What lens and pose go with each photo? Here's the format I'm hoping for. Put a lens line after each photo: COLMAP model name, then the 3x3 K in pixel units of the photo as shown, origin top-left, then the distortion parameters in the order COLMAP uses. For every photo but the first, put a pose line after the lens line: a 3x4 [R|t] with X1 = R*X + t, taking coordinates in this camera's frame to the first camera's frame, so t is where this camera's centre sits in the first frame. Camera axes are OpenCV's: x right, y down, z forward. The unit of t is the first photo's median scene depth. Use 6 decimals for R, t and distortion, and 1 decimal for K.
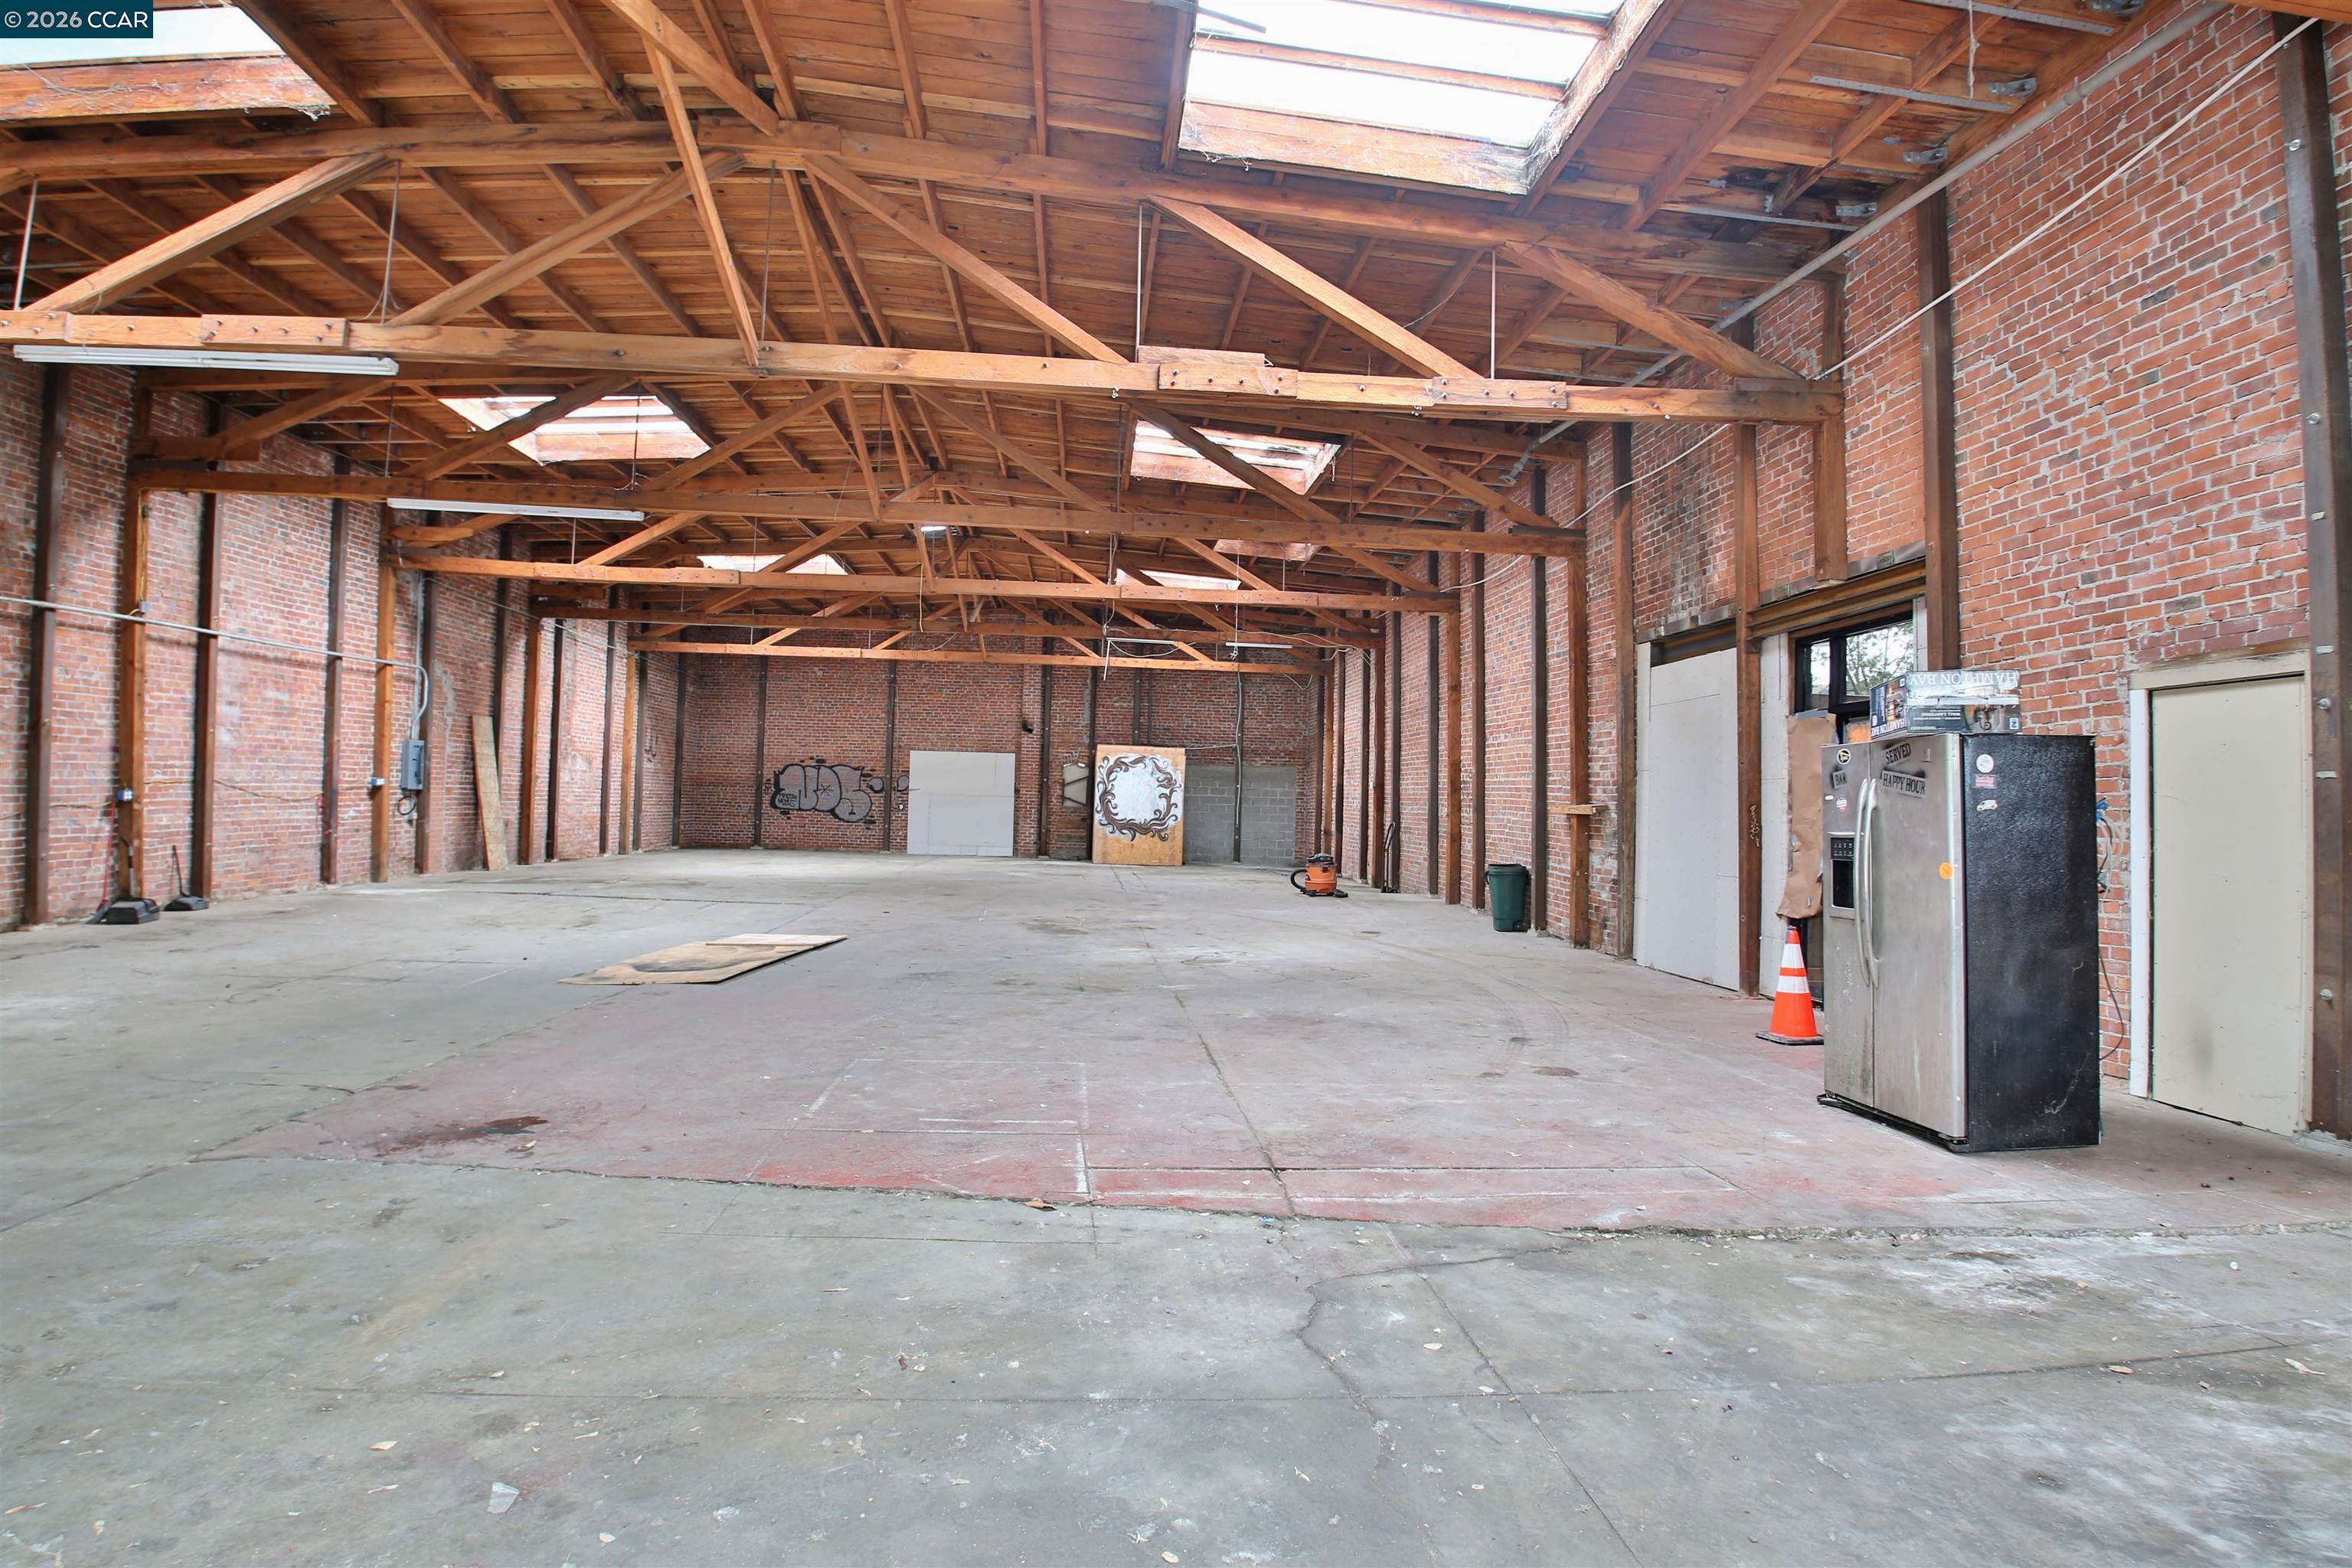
lens RADIAL K [[1171.2, 0, 1169.0], [0, 1171.2, 781.8], [0, 0, 1]] dist [-0.041873, -0.004137]
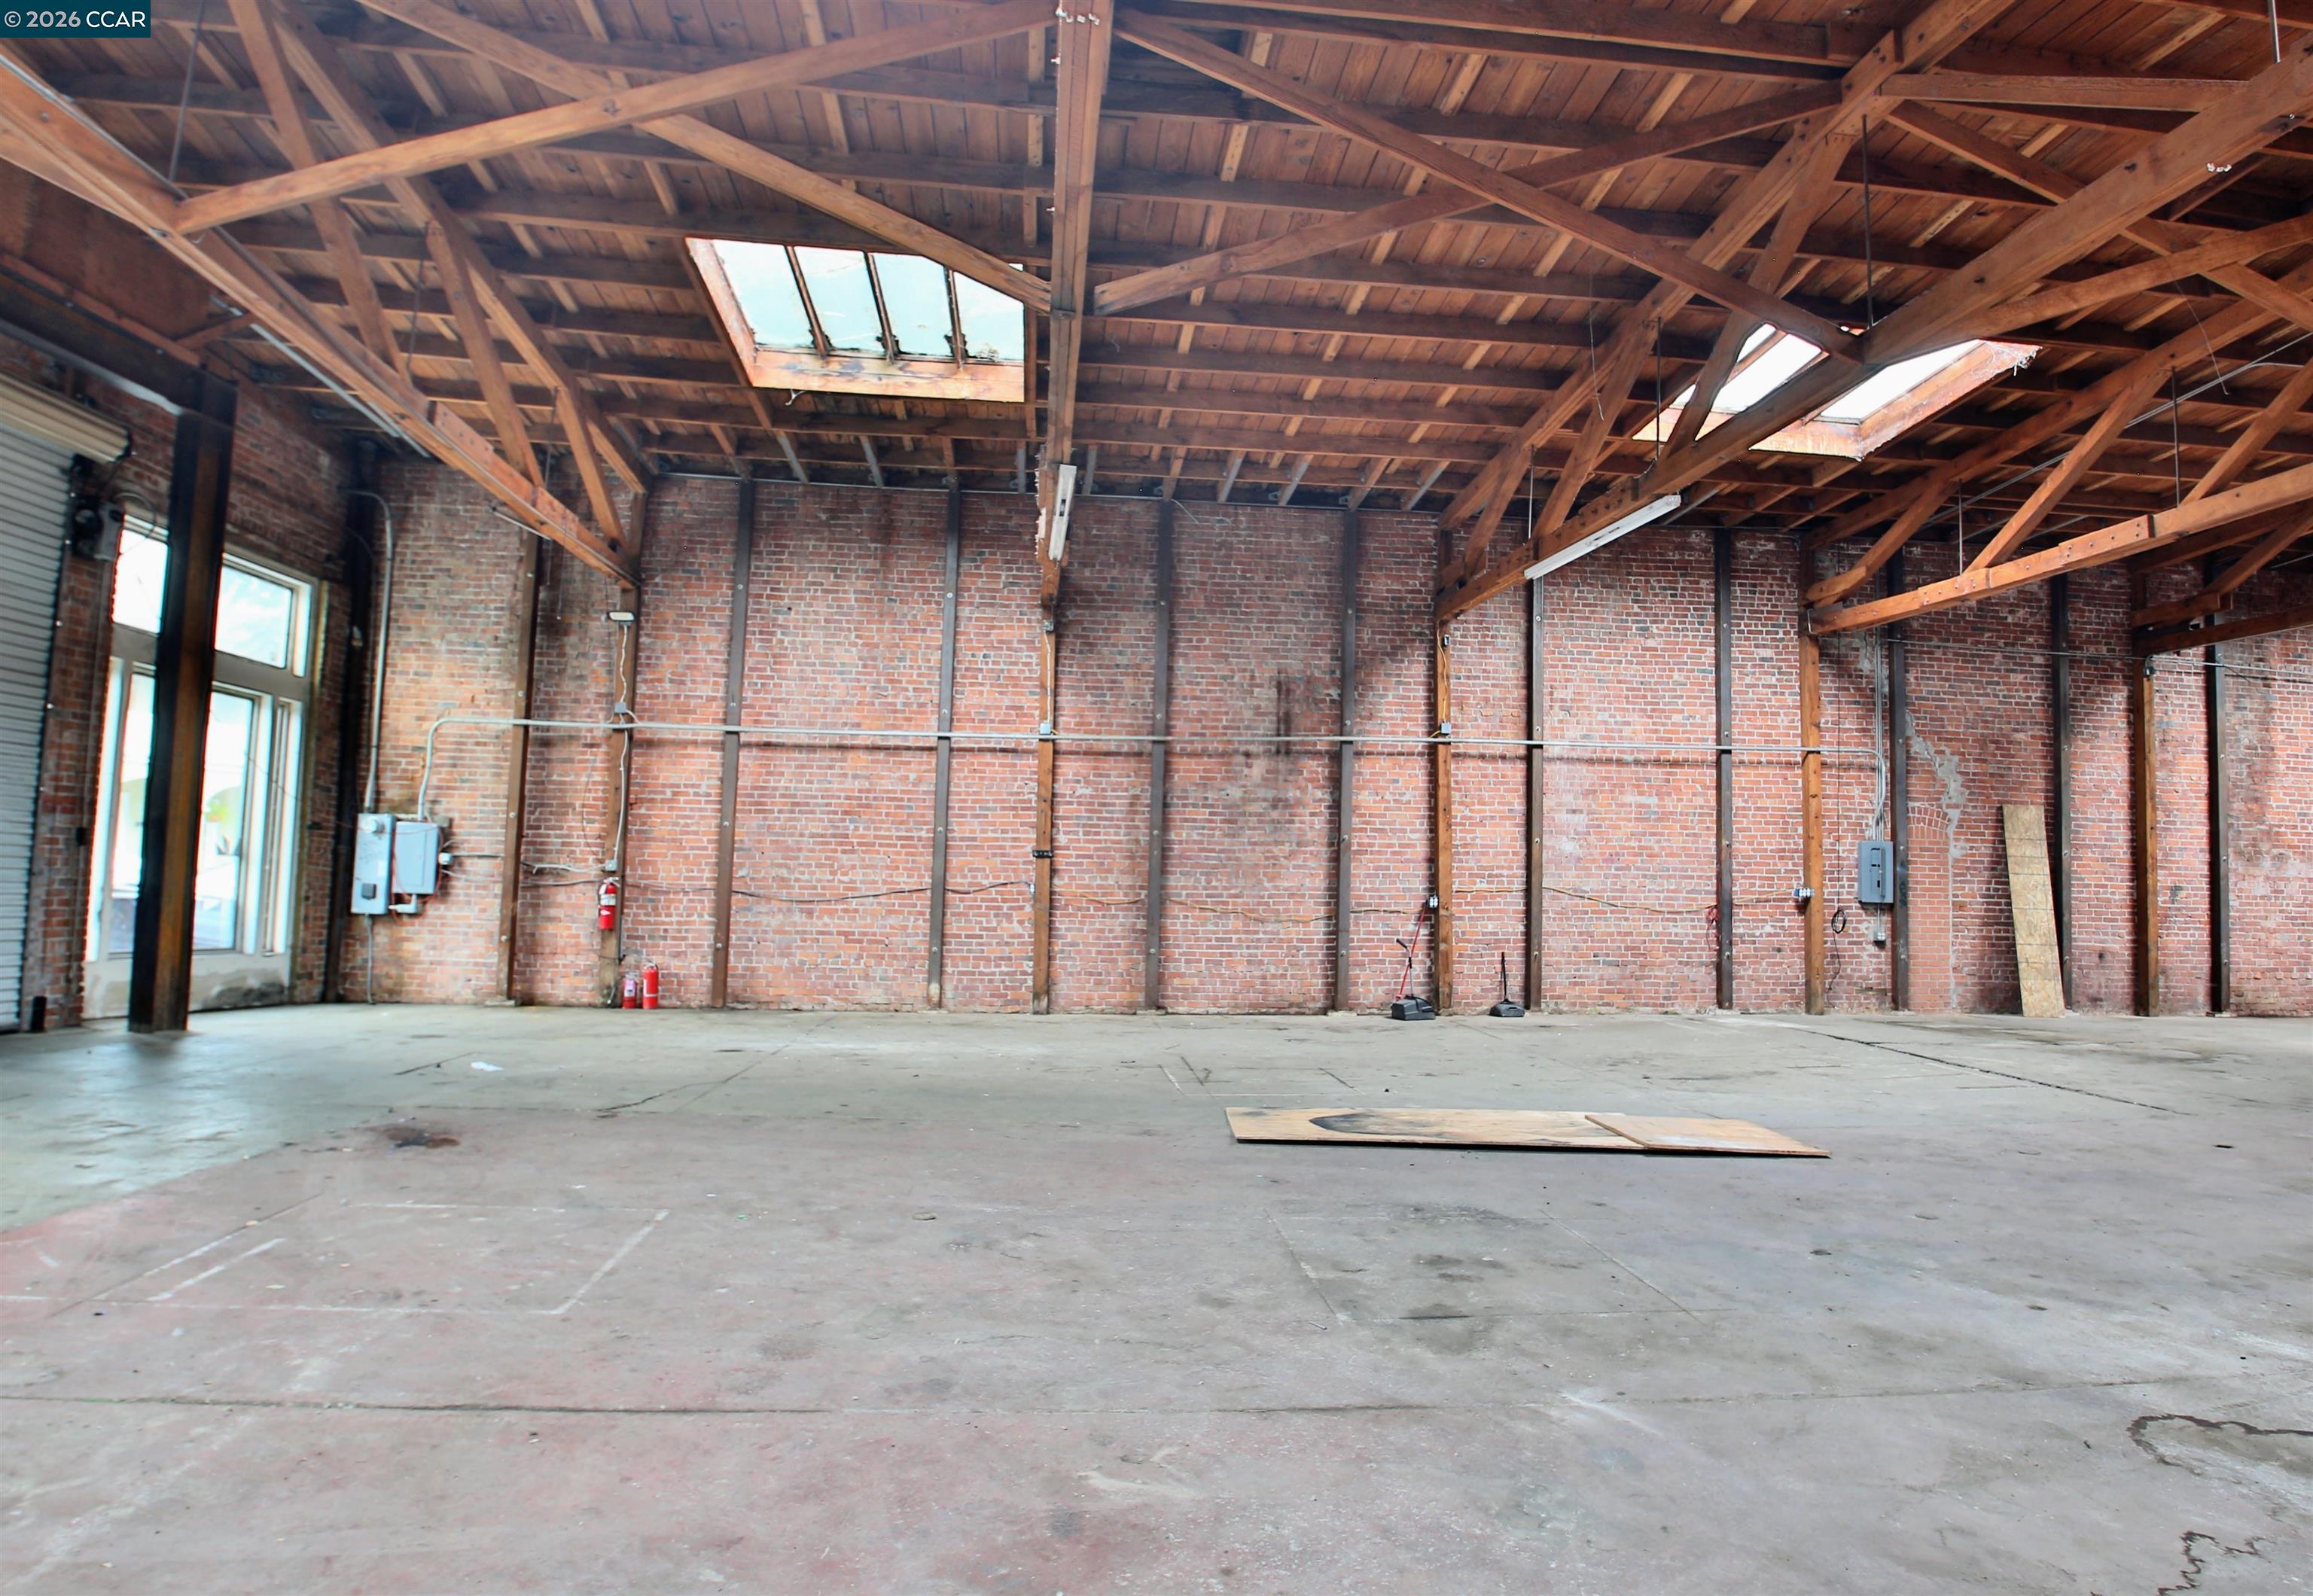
lens RADIAL K [[1364.9, 0, 1213.1], [0, 1364.9, 789.5], [0, 0, 1]] dist [-0.051733, 0.005317]
pose [[0.048375, -0.093633, -0.994431, 0.321758], [-0.007374, 0.995536, -0.094096, 0.024365], [0.998802, 0.011885, 0.047469, 0.608937]]
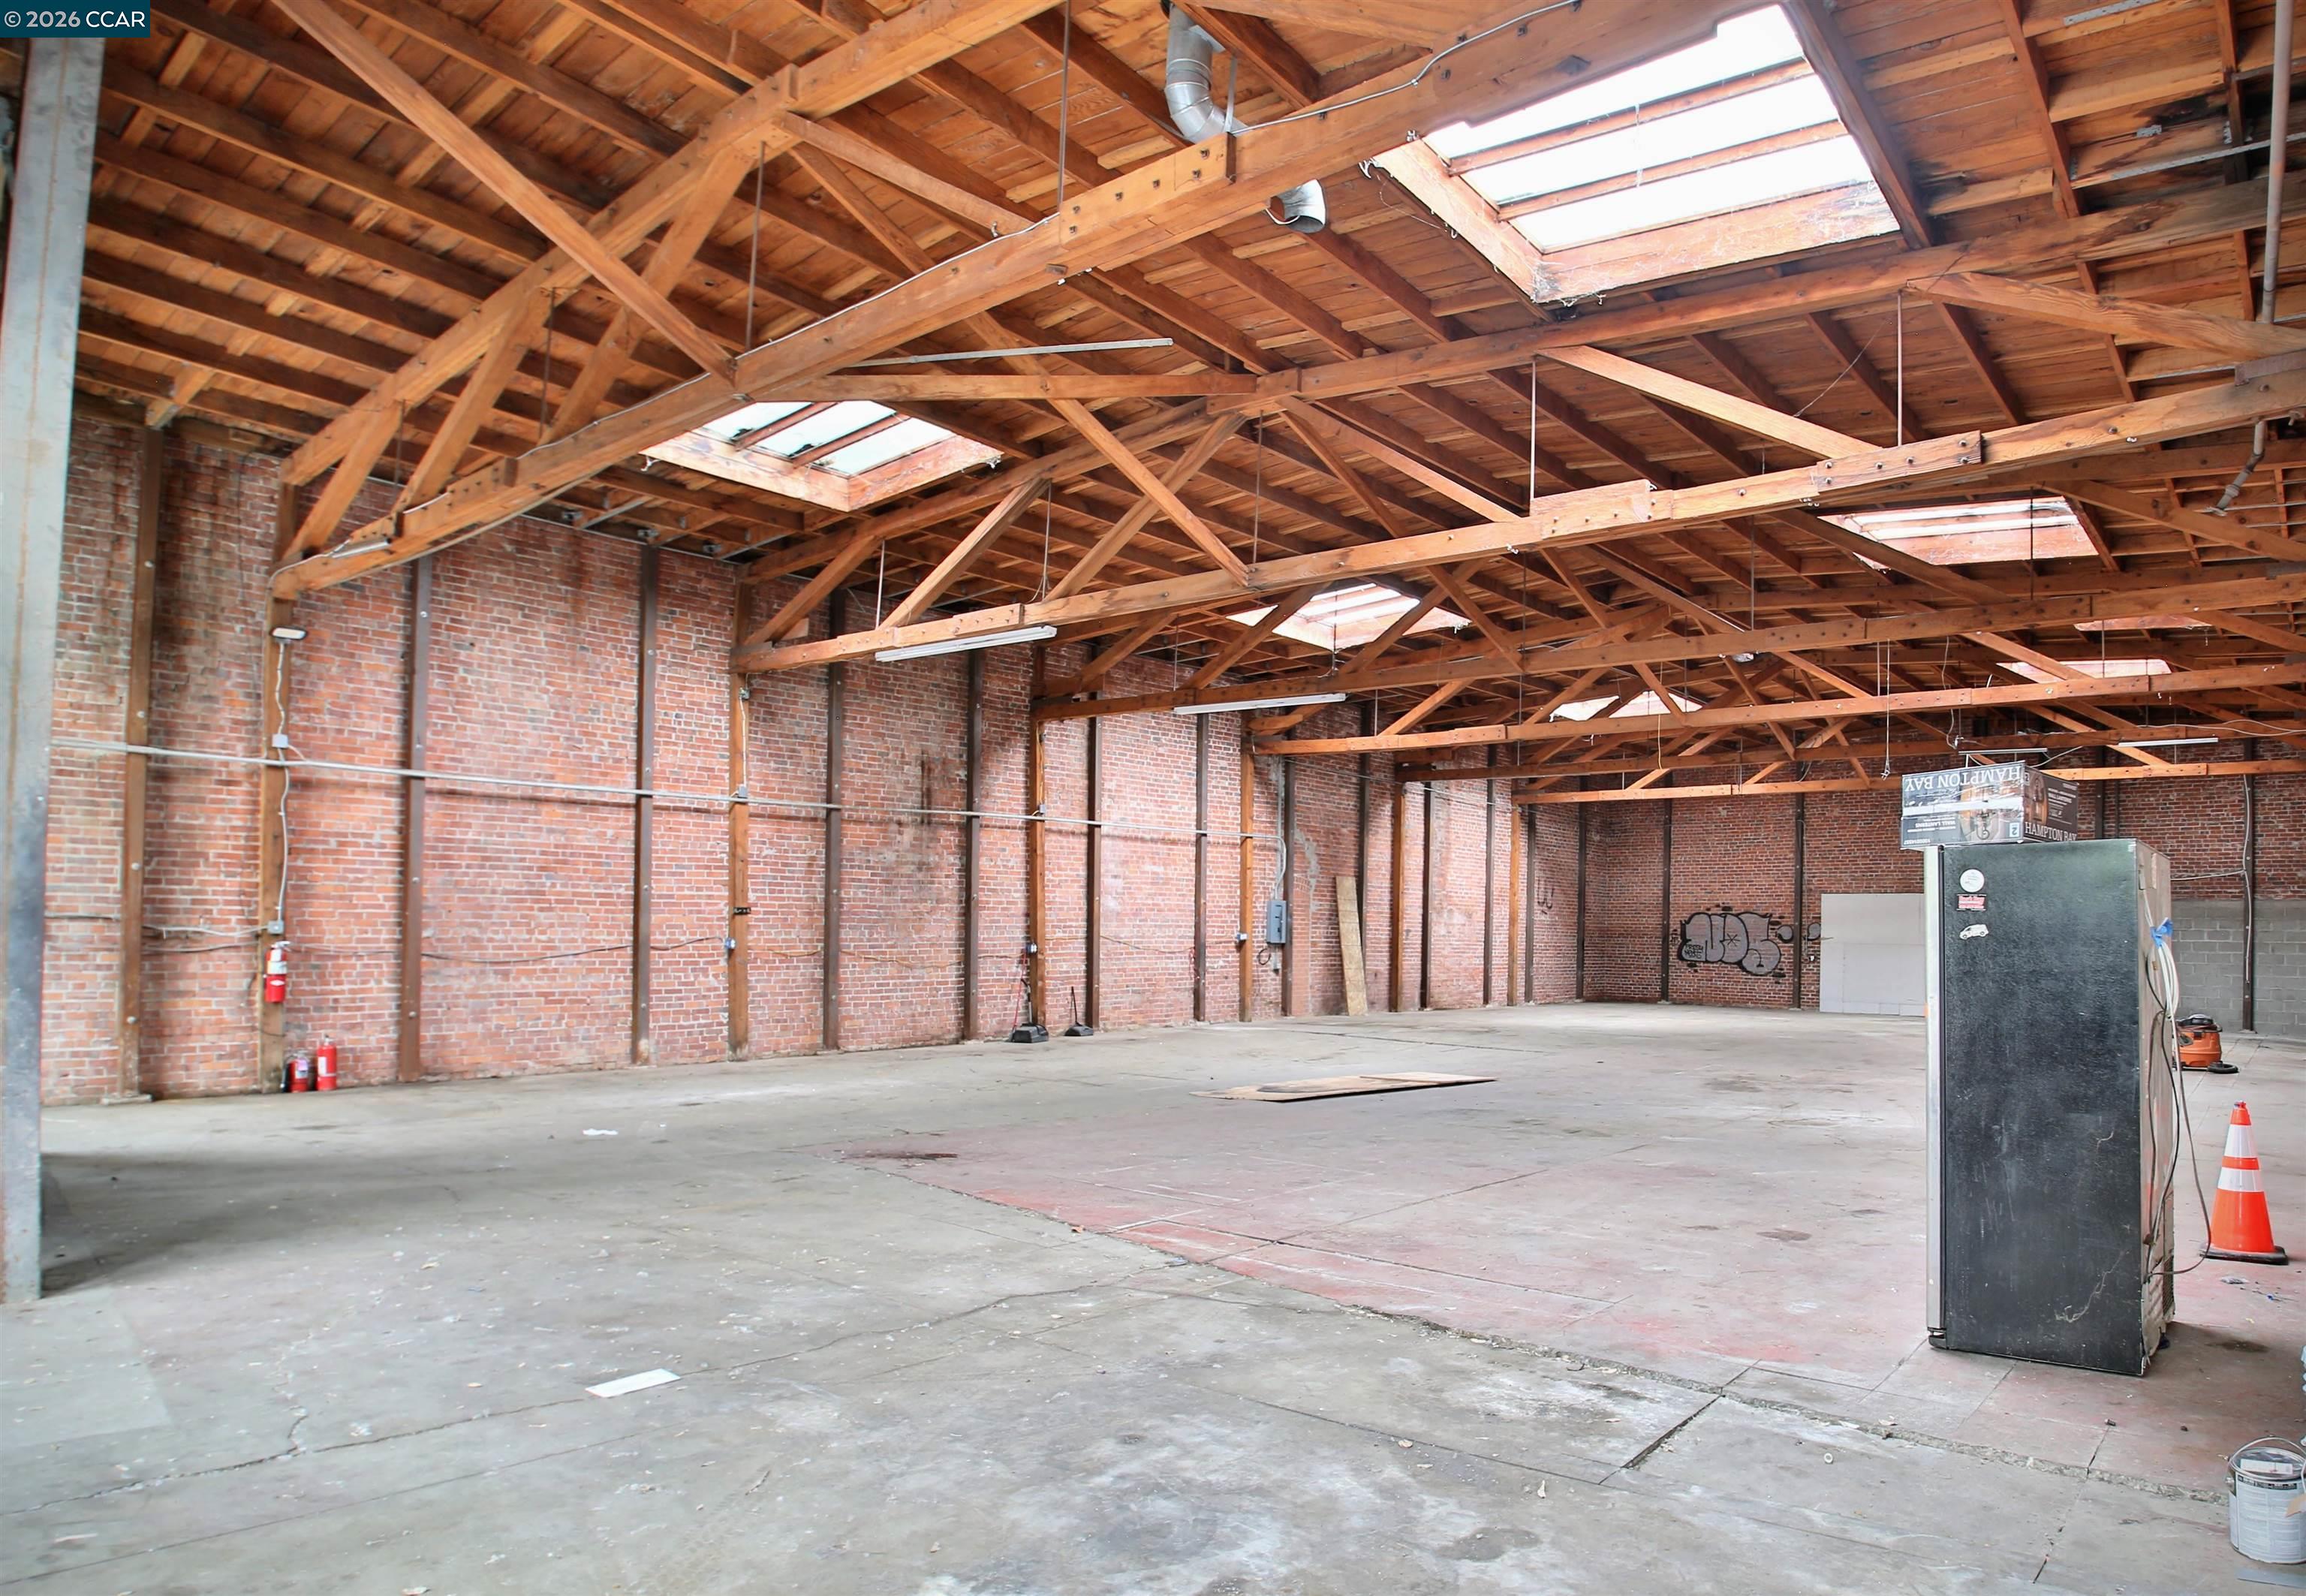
lens RADIAL K [[1373.6, 0, 1370.3], [0, 1373.6, 914.5], [0, 0, 1]] dist [-0.045495, -0.000765]
pose [[0.771110, -0.023954, -0.636251, 0.367038], [0.015056, 0.999699, -0.019390, 0.007677], [0.636524, 0.005372, 0.771239, -0.011349]]
